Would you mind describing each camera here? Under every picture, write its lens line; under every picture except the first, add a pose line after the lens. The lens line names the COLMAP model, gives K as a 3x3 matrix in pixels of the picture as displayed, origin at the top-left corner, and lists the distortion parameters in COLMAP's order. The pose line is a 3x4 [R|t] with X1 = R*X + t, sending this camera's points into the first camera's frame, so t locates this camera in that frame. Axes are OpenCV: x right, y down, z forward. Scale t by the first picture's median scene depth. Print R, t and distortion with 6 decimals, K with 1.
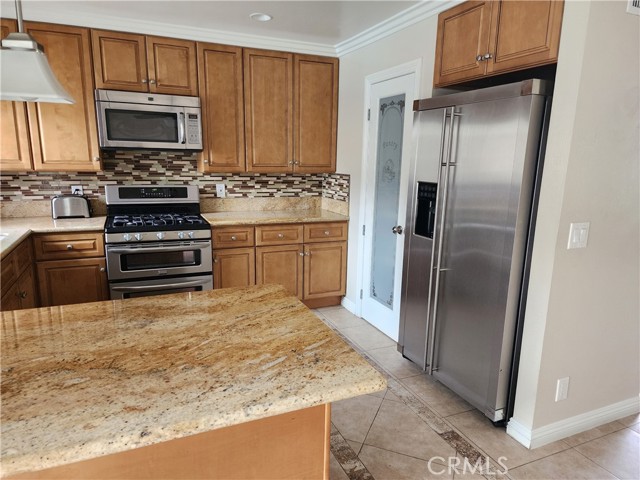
lens RADIAL K [[429.6, 0, 320.0], [0, 429.6, 240.0], [0, 0, 1]] dist [0.105301, -0.083687]
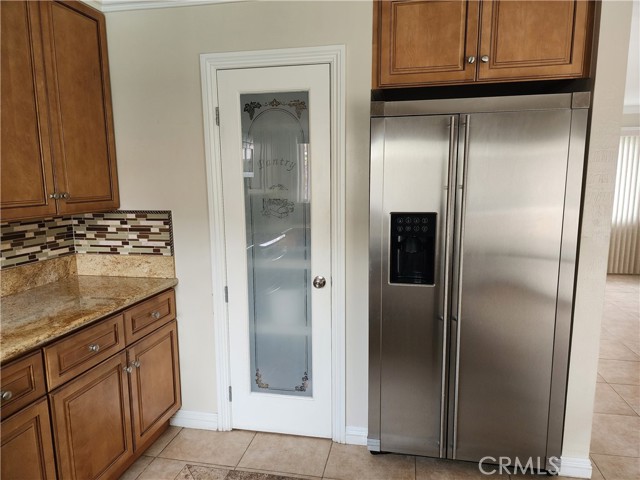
lens RADIAL K [[430.0, 0, 332.2], [0, 430.0, 239.8], [0, 0, 1]] dist [0.091213, -0.082486]
pose [[0.574743, -0.139427, 0.806369, -0.319913], [0.175742, 0.983417, 0.044779, -0.105205], [-0.799240, 0.115976, 0.589715, 0.489875]]
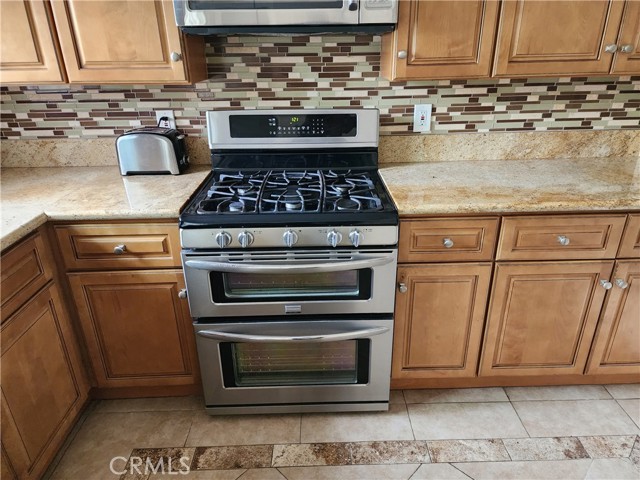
lens RADIAL K [[429.6, 0, 320.6], [0, 429.6, 233.1], [0, 0, 1]] dist [0.073191, -0.055543]
pose [[0.922432, 0.125491, -0.365200, -0.155209], [-0.046297, 0.974842, 0.218038, -0.098141], [0.383374, -0.184217, 0.905035, 0.541895]]
